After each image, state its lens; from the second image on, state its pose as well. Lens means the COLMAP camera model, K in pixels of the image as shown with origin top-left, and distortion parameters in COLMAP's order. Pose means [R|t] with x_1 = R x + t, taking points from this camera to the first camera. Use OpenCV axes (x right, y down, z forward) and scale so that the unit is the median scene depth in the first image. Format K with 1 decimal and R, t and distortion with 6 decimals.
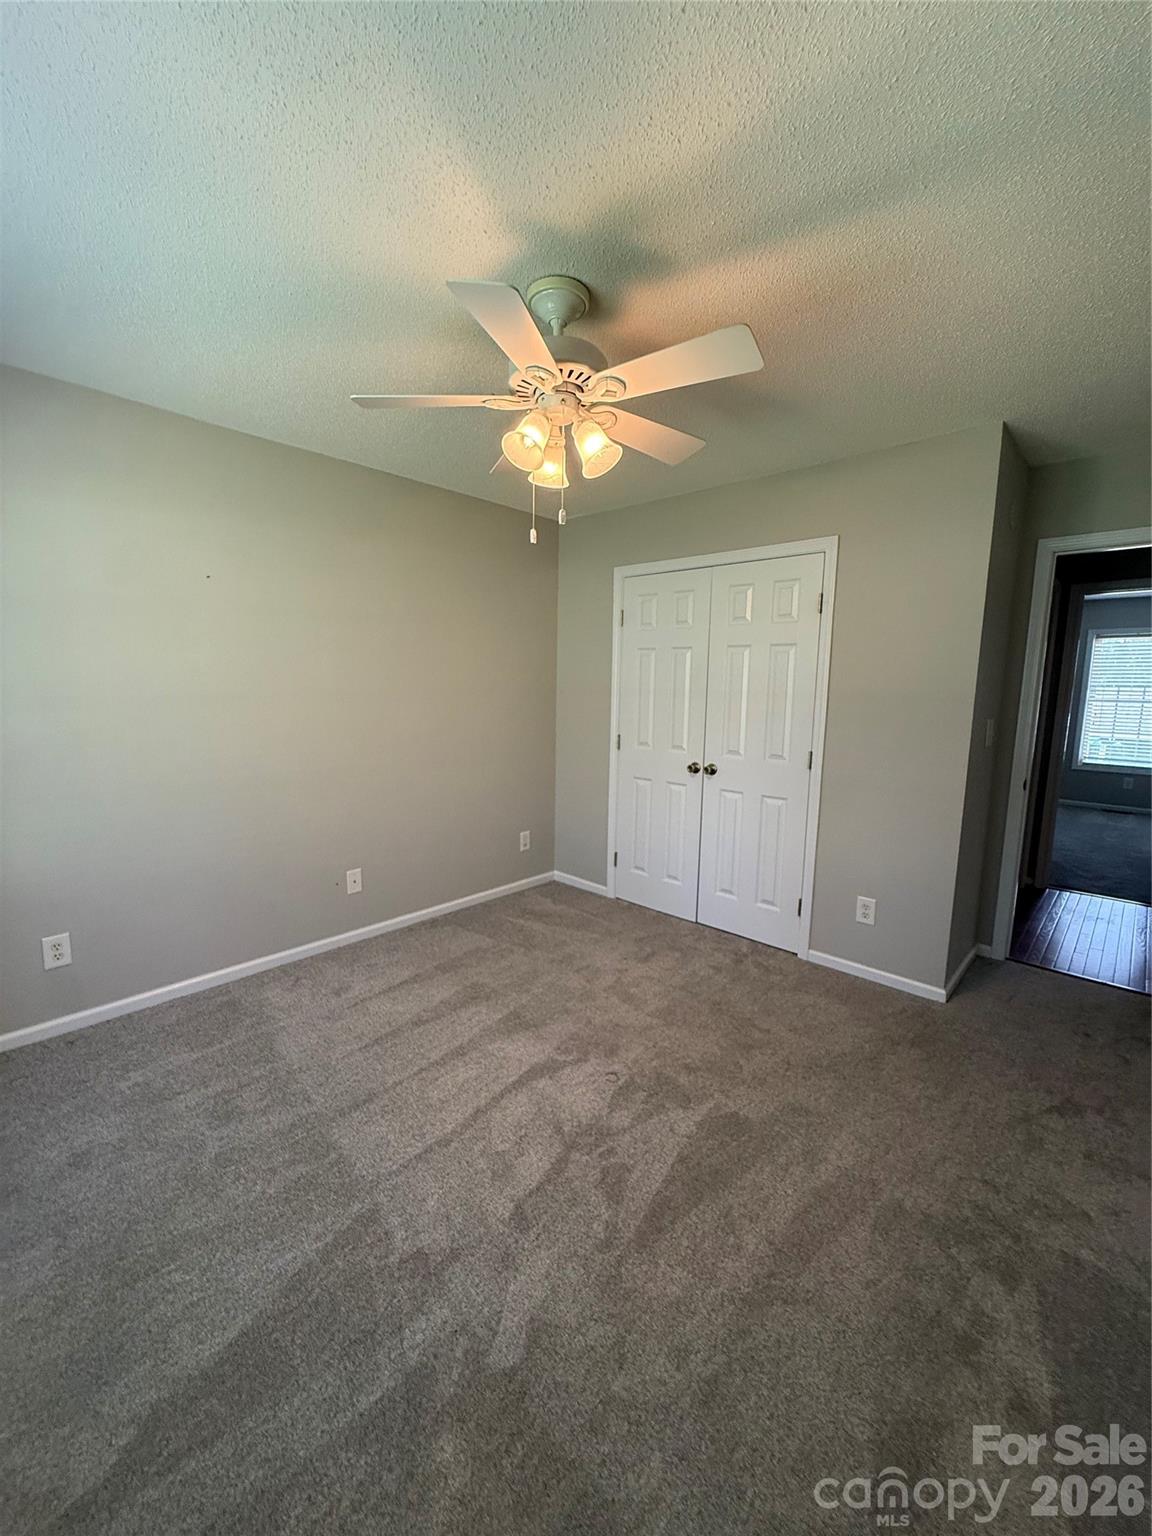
lens RADIAL K [[613.7, 0, 574.7], [0, 613.7, 765.8], [0, 0, 1]] dist [-0.000827, -0.000016]
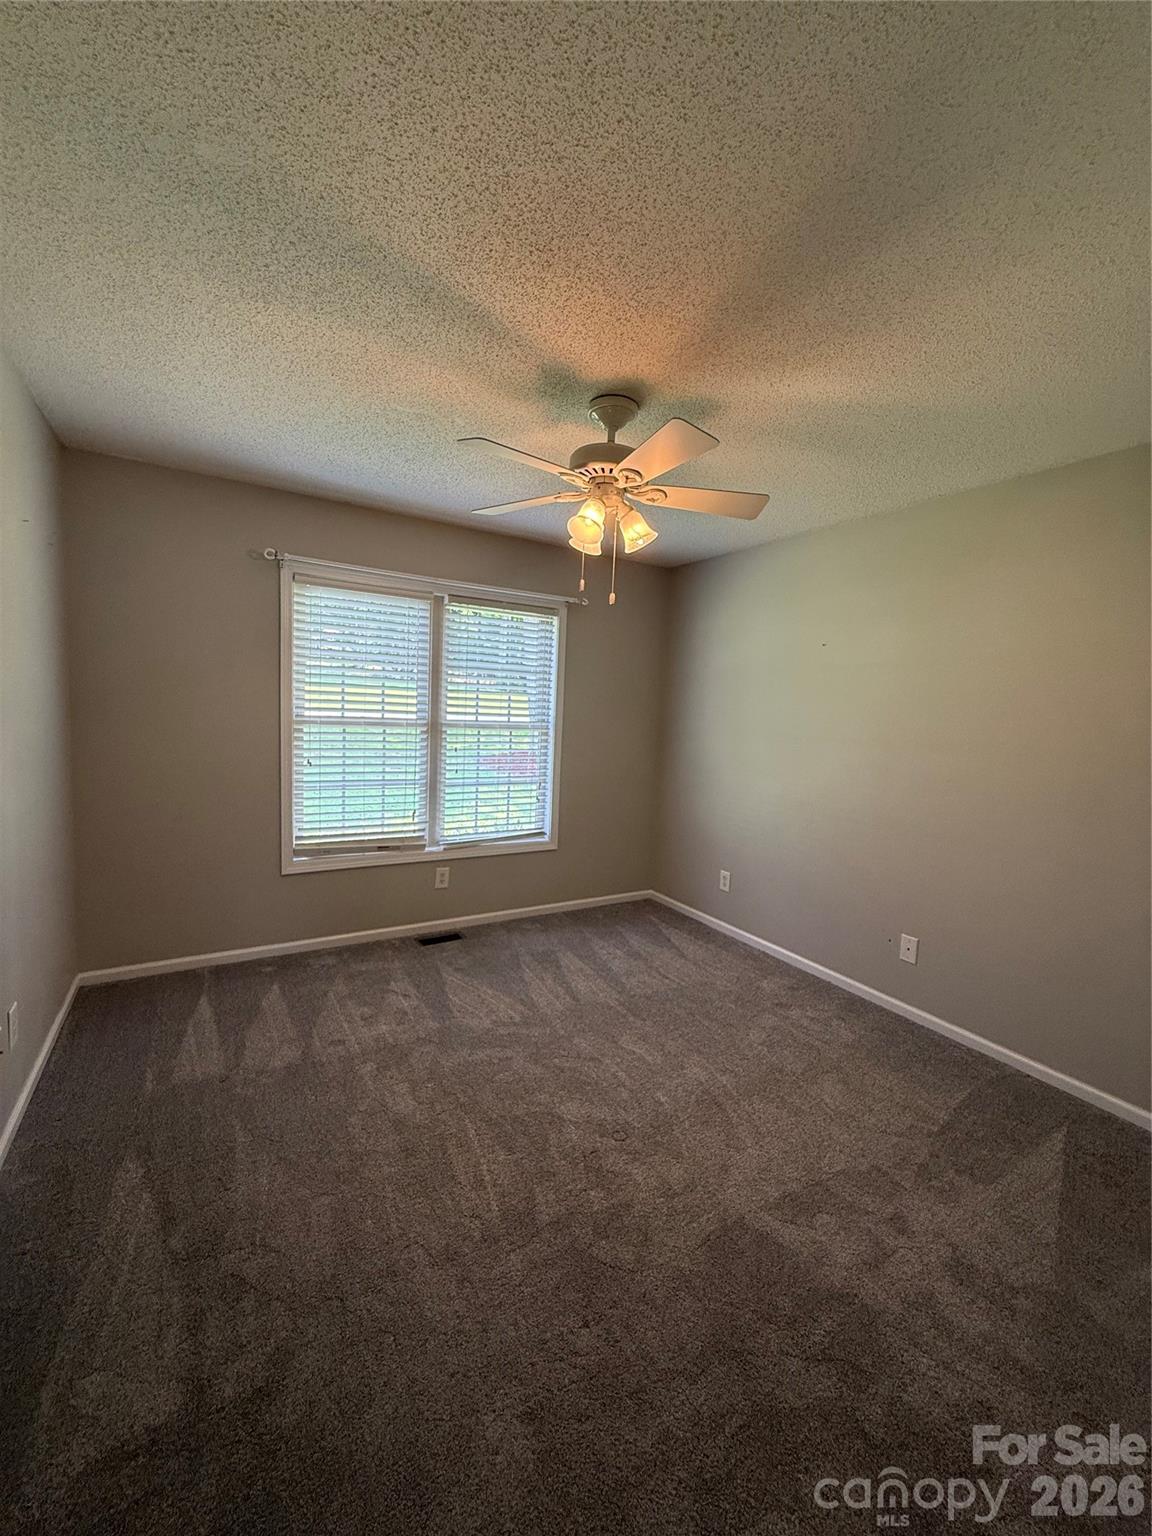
lens RADIAL K [[613.7, 0, 574.7], [0, 613.7, 765.8], [0, 0, 1]] dist [-0.000827, -0.000016]
pose [[-0.282265, 0.048104, -0.958130, 0.749420], [-0.187425, 0.976731, 0.104254, -0.091154], [0.940850, 0.209005, -0.266681, 0.854698]]
